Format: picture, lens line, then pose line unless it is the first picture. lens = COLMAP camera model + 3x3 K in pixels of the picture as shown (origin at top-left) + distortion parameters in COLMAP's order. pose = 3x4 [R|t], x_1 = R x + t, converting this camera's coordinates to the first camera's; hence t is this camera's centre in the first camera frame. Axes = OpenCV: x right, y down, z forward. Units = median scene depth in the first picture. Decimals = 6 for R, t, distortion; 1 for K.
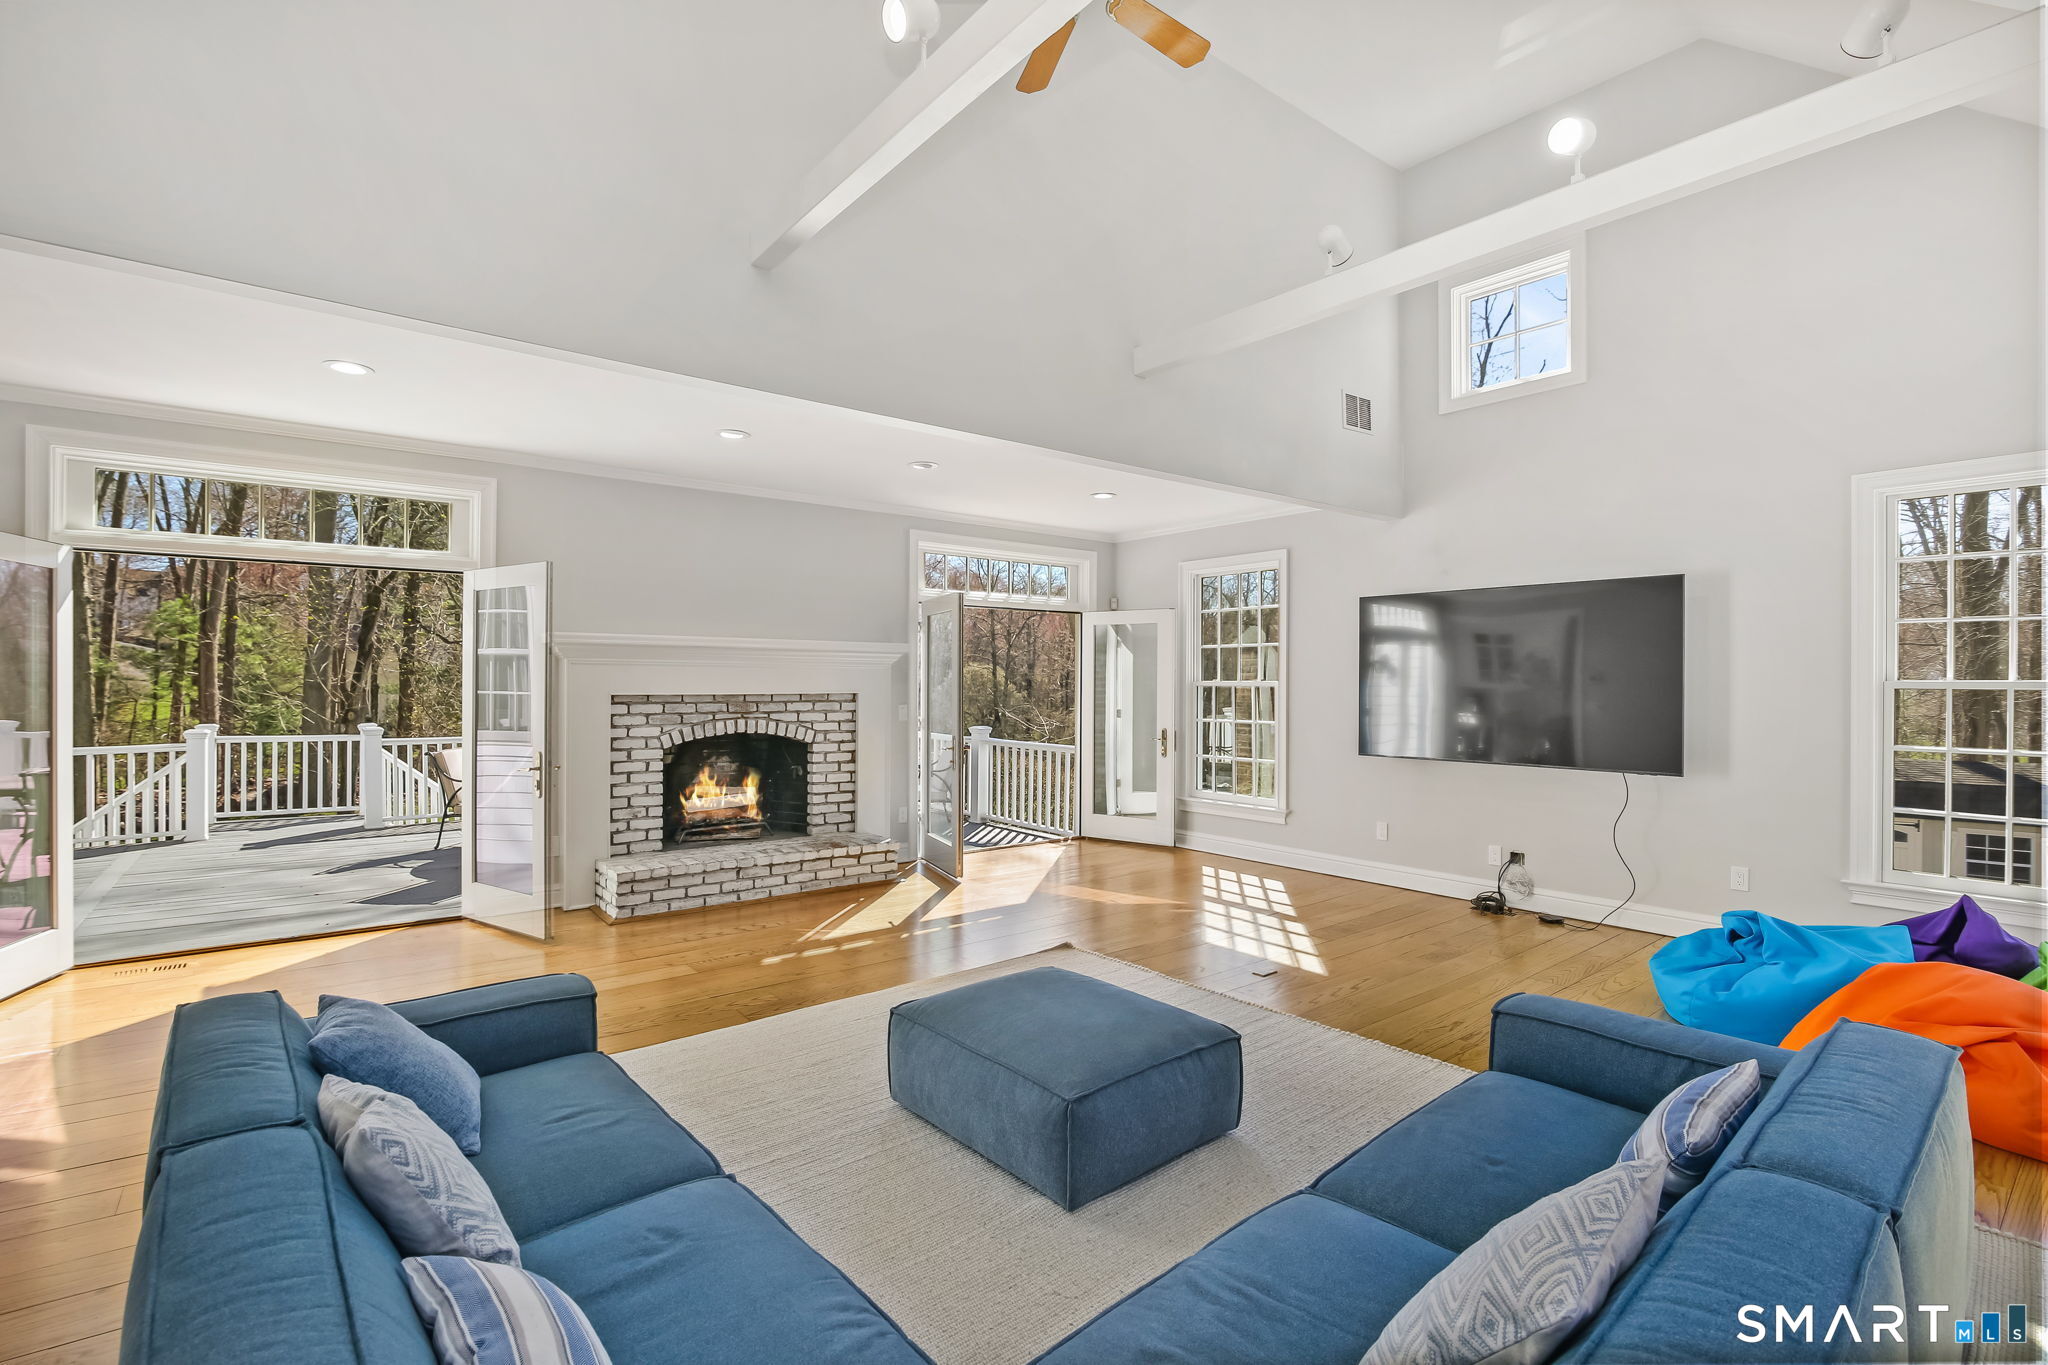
lens RADIAL K [[956.0, 0, 1022.0], [0, 956.0, 689.4], [0, 0, 1]] dist [-0.022539, 0.000054]
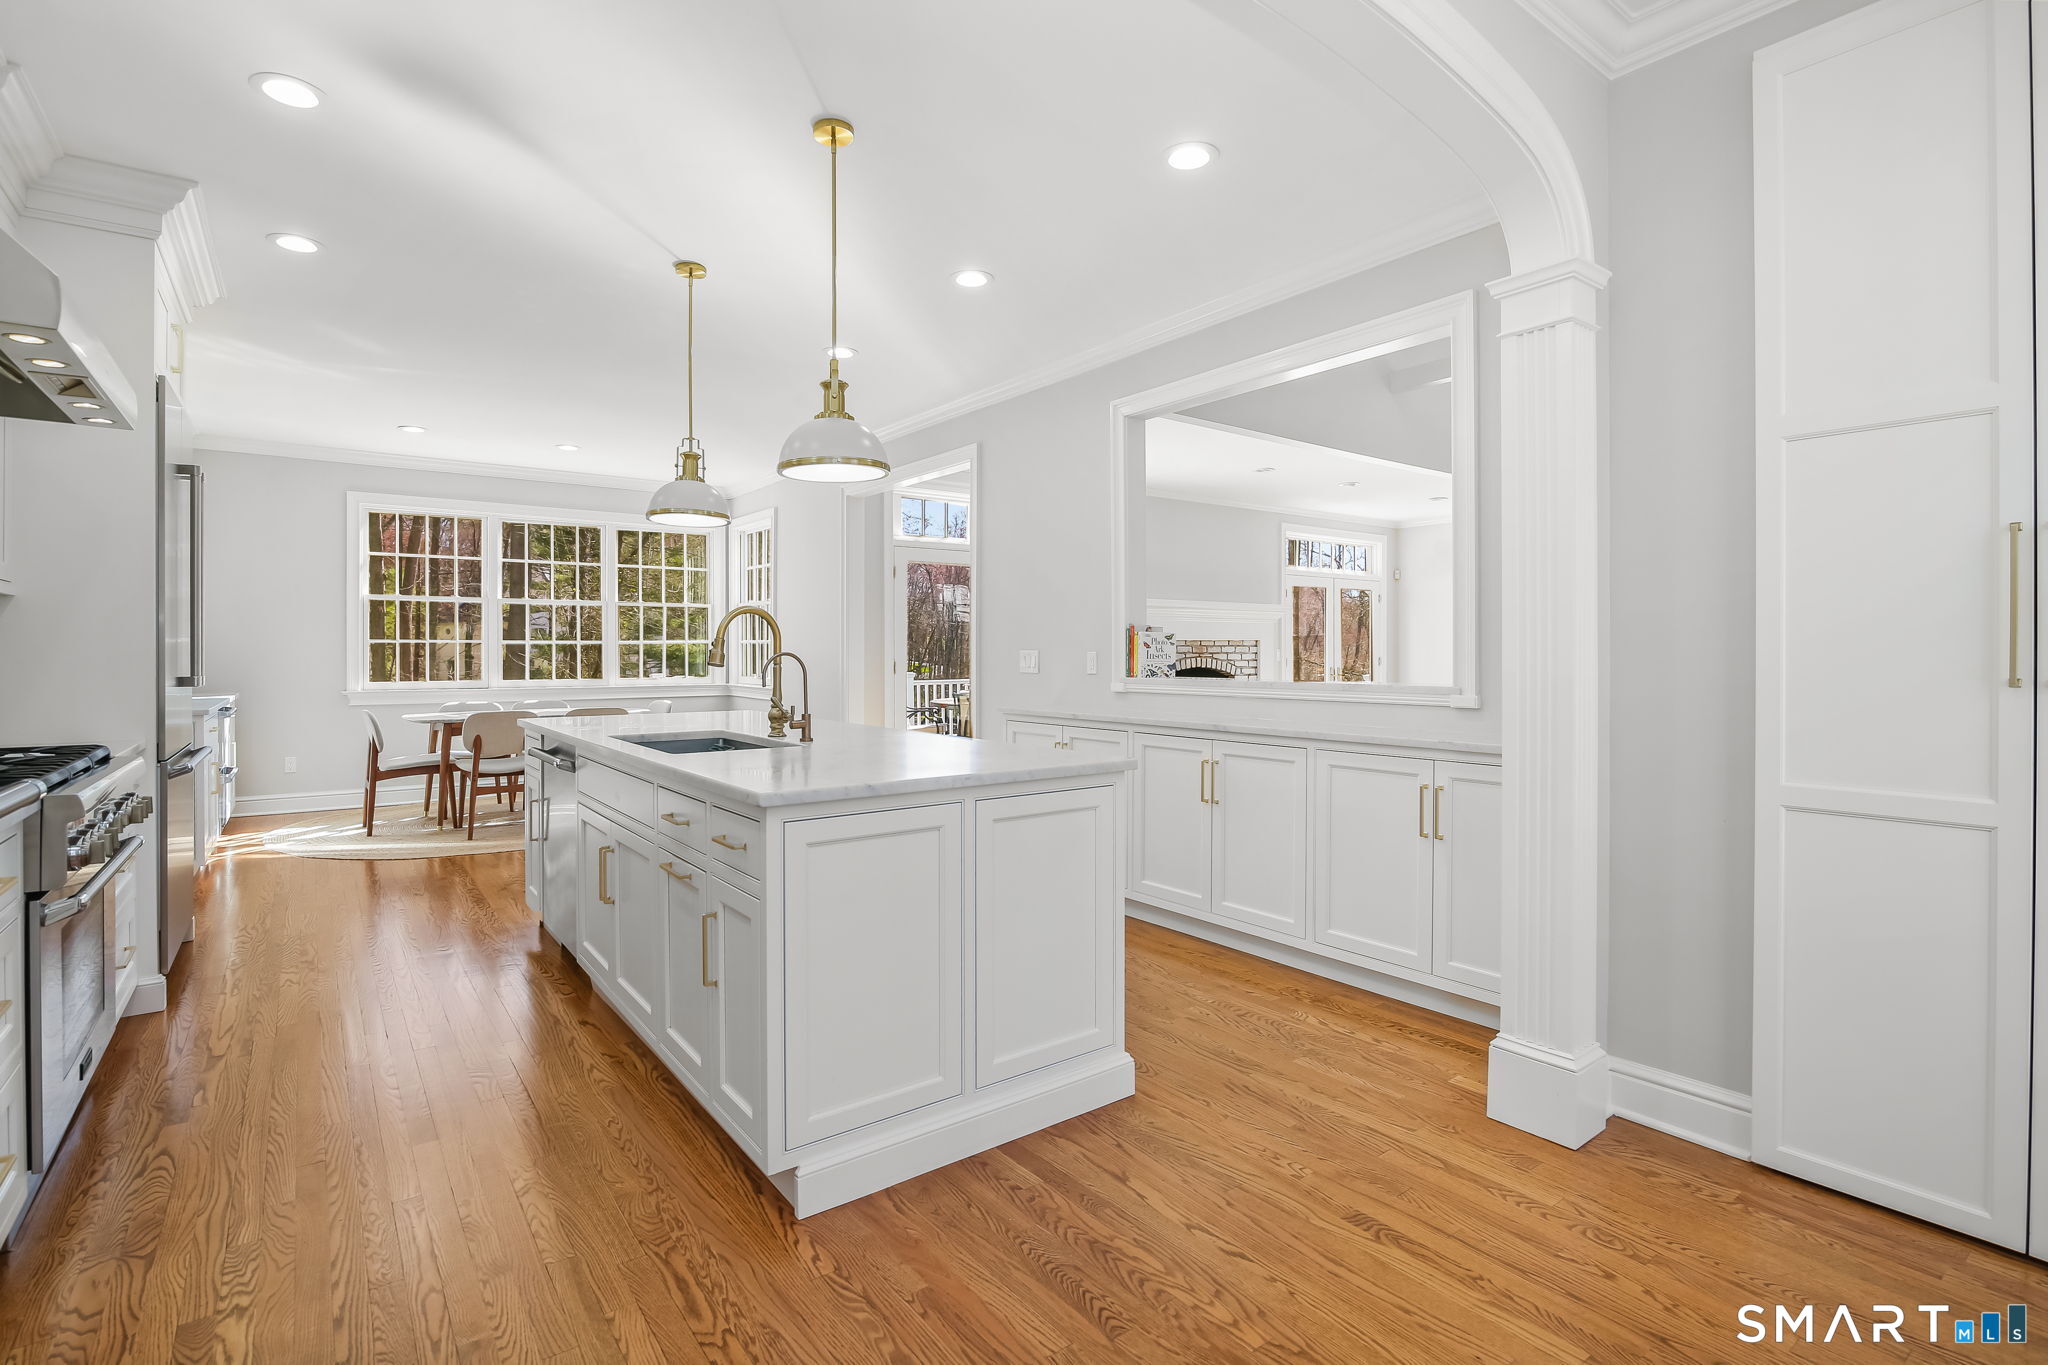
lens RADIAL K [[980.3, 0, 1018.2], [0, 980.3, 670.9], [0, 0, 1]] dist [-0.014373, -0.000115]
pose [[0.999386, -0.006588, -0.034424, -0.516554], [0.006989, 0.999909, 0.011543, 0.032248], [0.034344, -0.011777, 0.999341, -0.496624]]
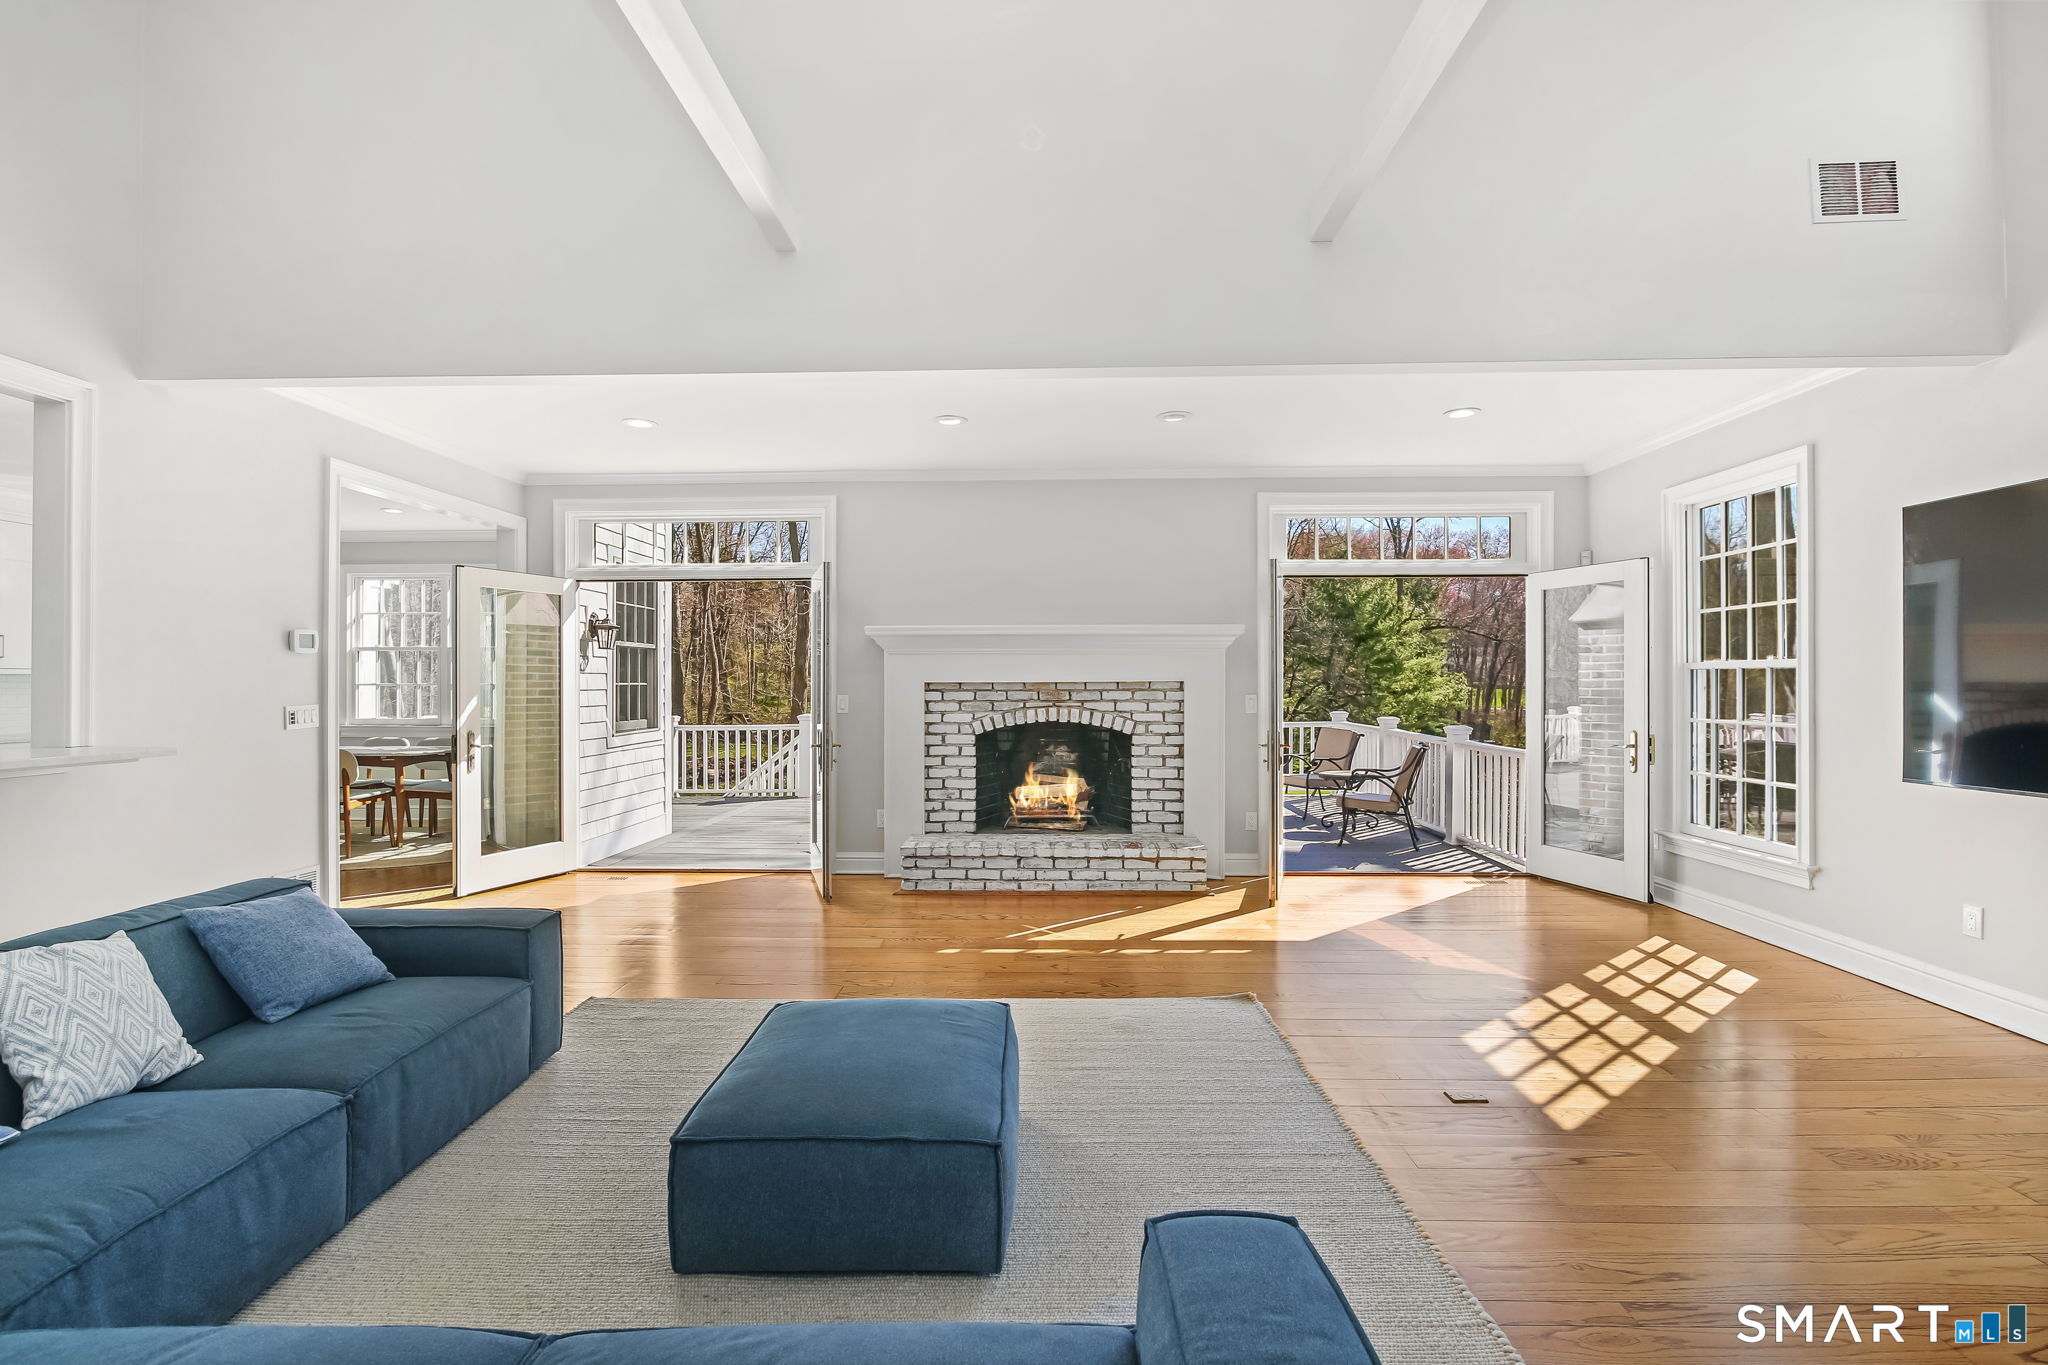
lens RADIAL K [[965.3, 0, 1024.0], [0, 965.3, 682.5], [0, 0, 1]] dist [-0.019272, -0.000340]
pose [[0.754874, -0.007008, -0.655833, 0.337070], [0.000701, 0.999951, -0.009878, 0.015147], [0.655870, 0.006996, 0.754842, 0.227373]]
